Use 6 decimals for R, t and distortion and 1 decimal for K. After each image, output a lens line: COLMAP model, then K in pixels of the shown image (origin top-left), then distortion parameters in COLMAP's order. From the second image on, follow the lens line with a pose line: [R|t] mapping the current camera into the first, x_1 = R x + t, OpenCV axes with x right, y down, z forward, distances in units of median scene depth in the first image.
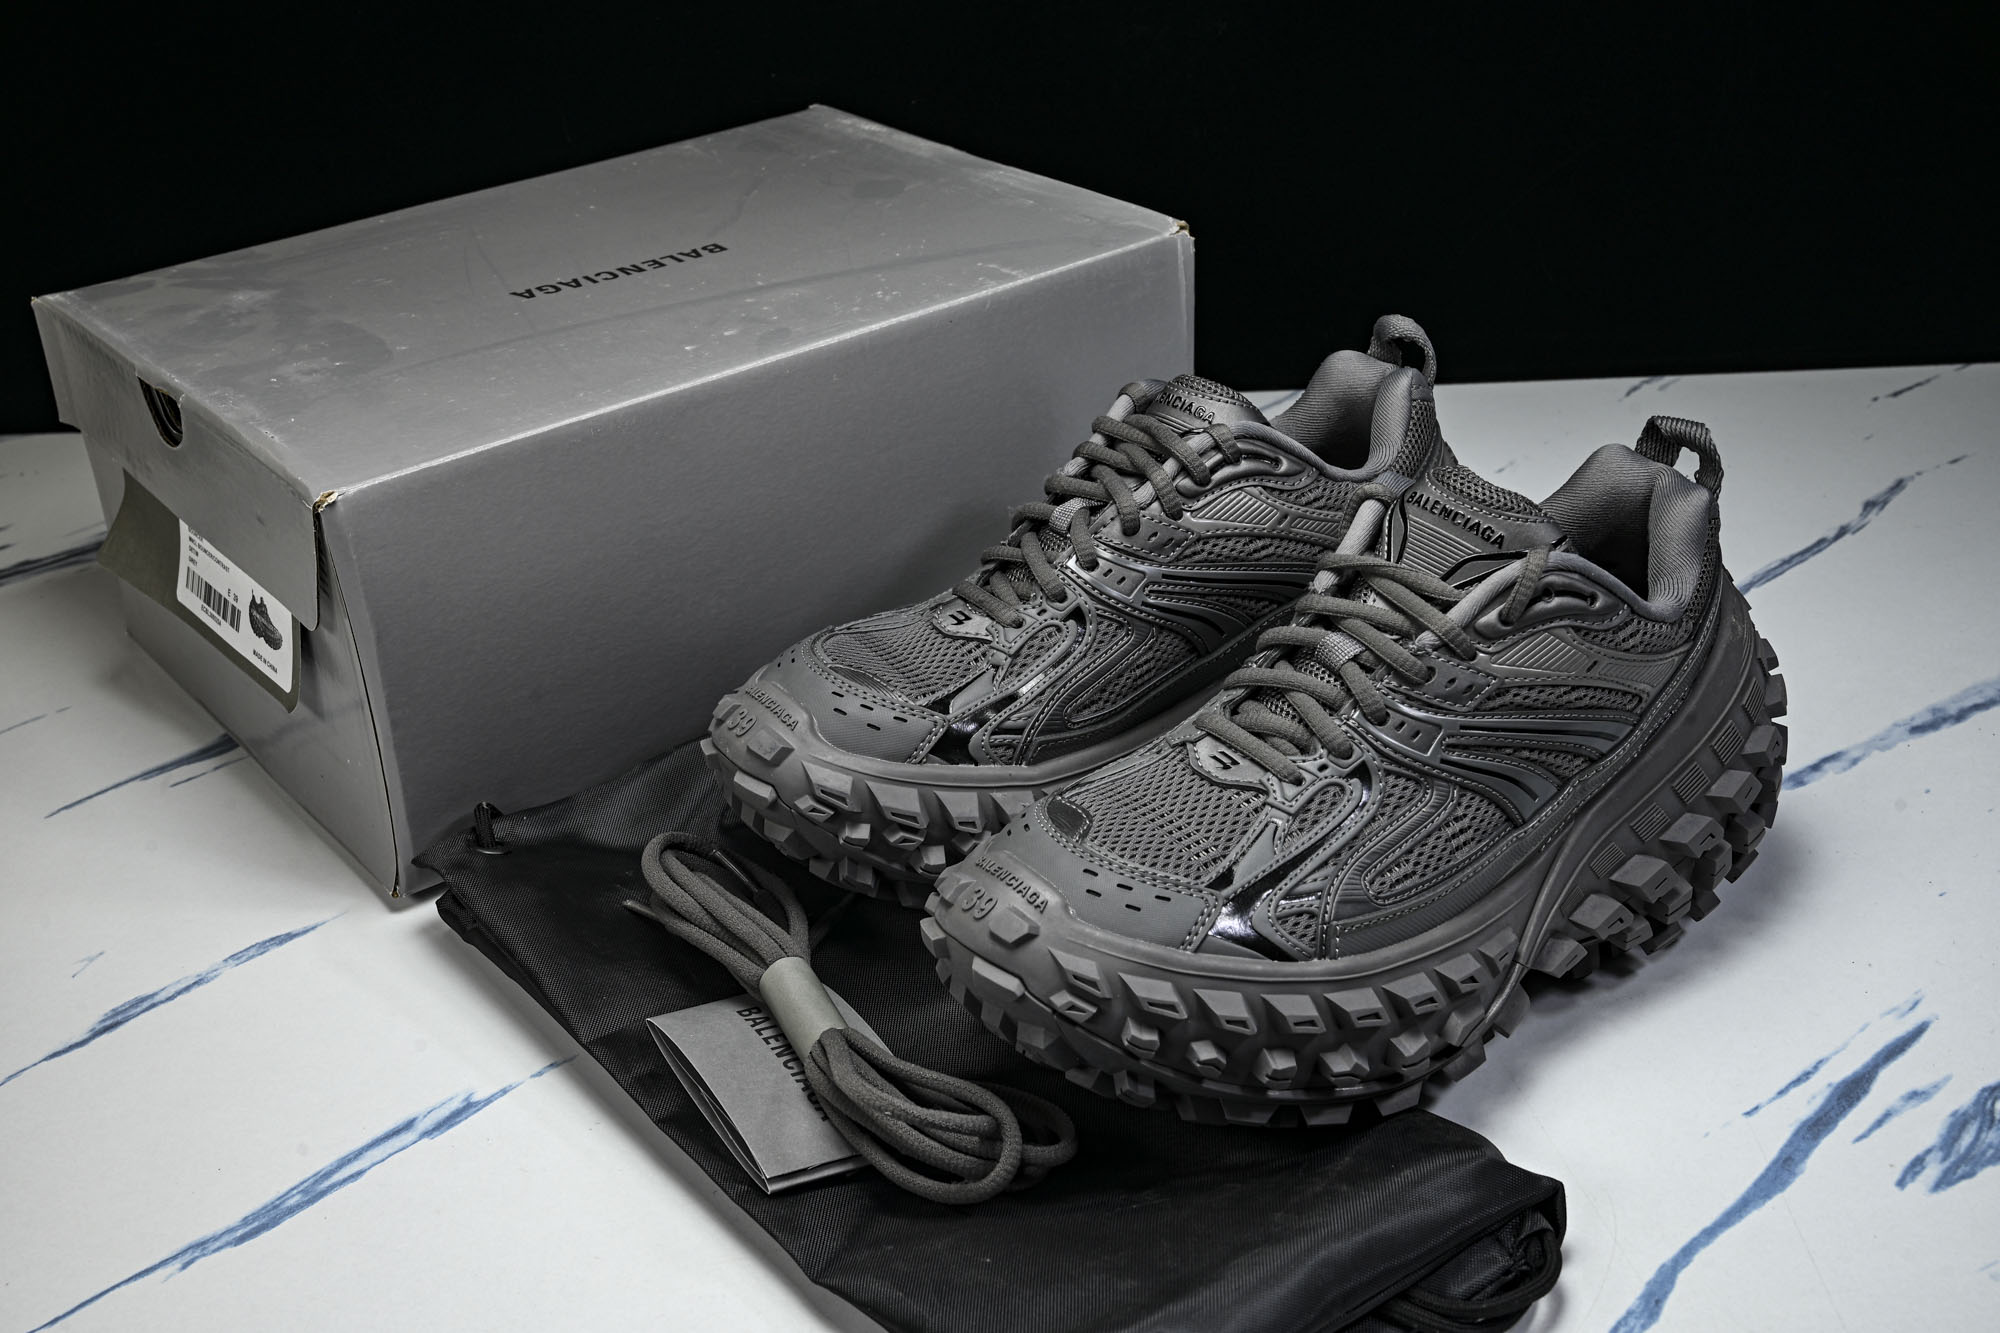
lens RADIAL K [[2316.1, 0, 1000.0], [0, 2316.1, 666.5], [0, 0, 1]] dist [0.182589, -0.001158]
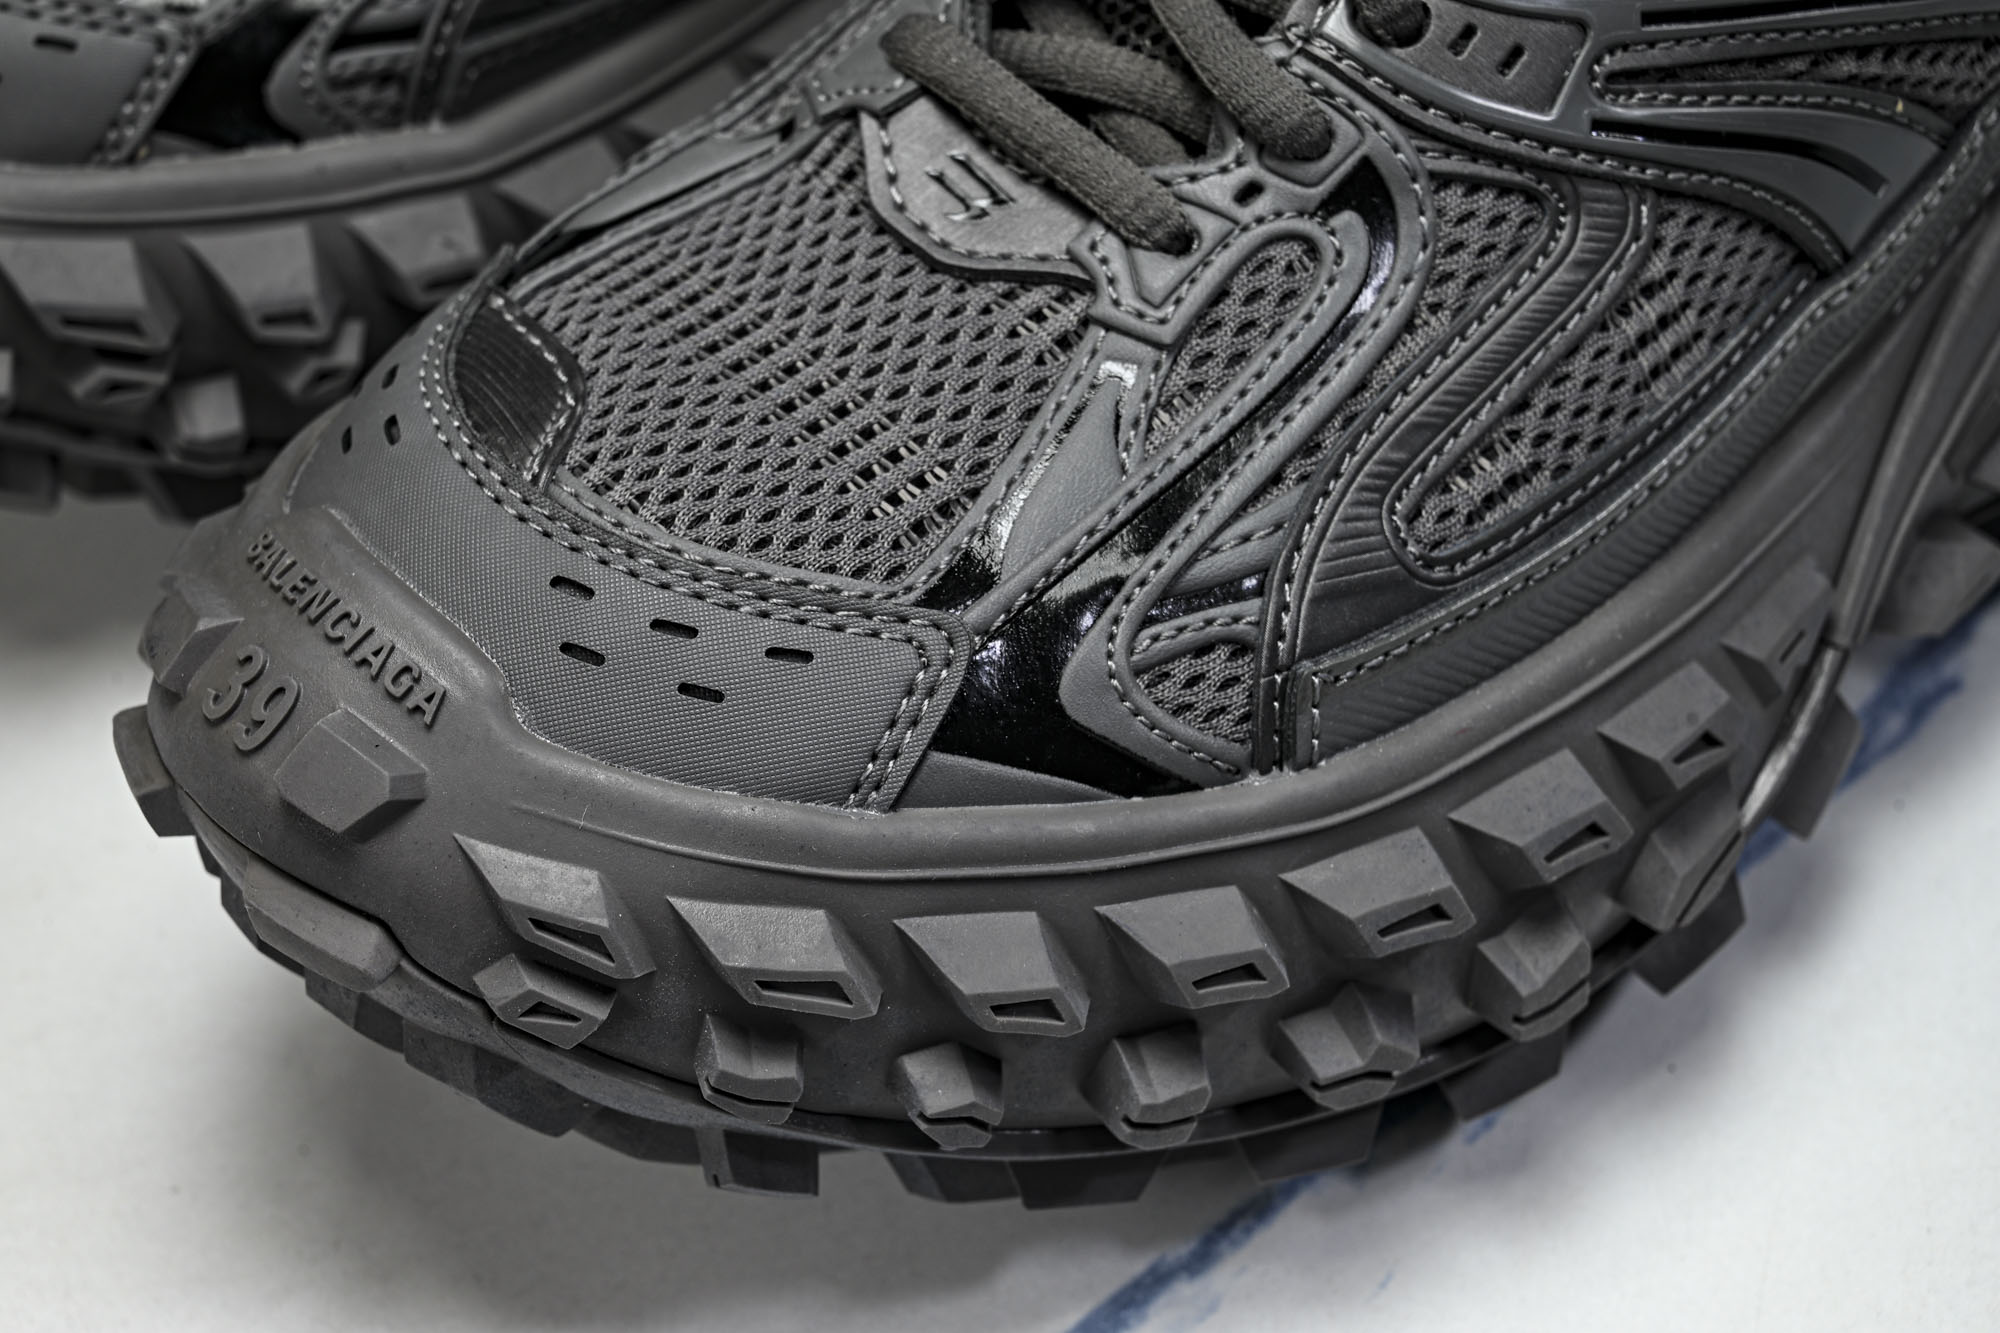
lens RADIAL K [[4767.9, 0, 1000.0], [0, 4767.9, 666.5], [0, 0, 1]] dist [-0.122054, 0.987219]
pose [[0.996676, -0.074952, 0.031925, 0.075675], [0.063336, 0.959351, 0.275017, -0.082538], [-0.051240, -0.272080, 0.960909, 0.328136]]
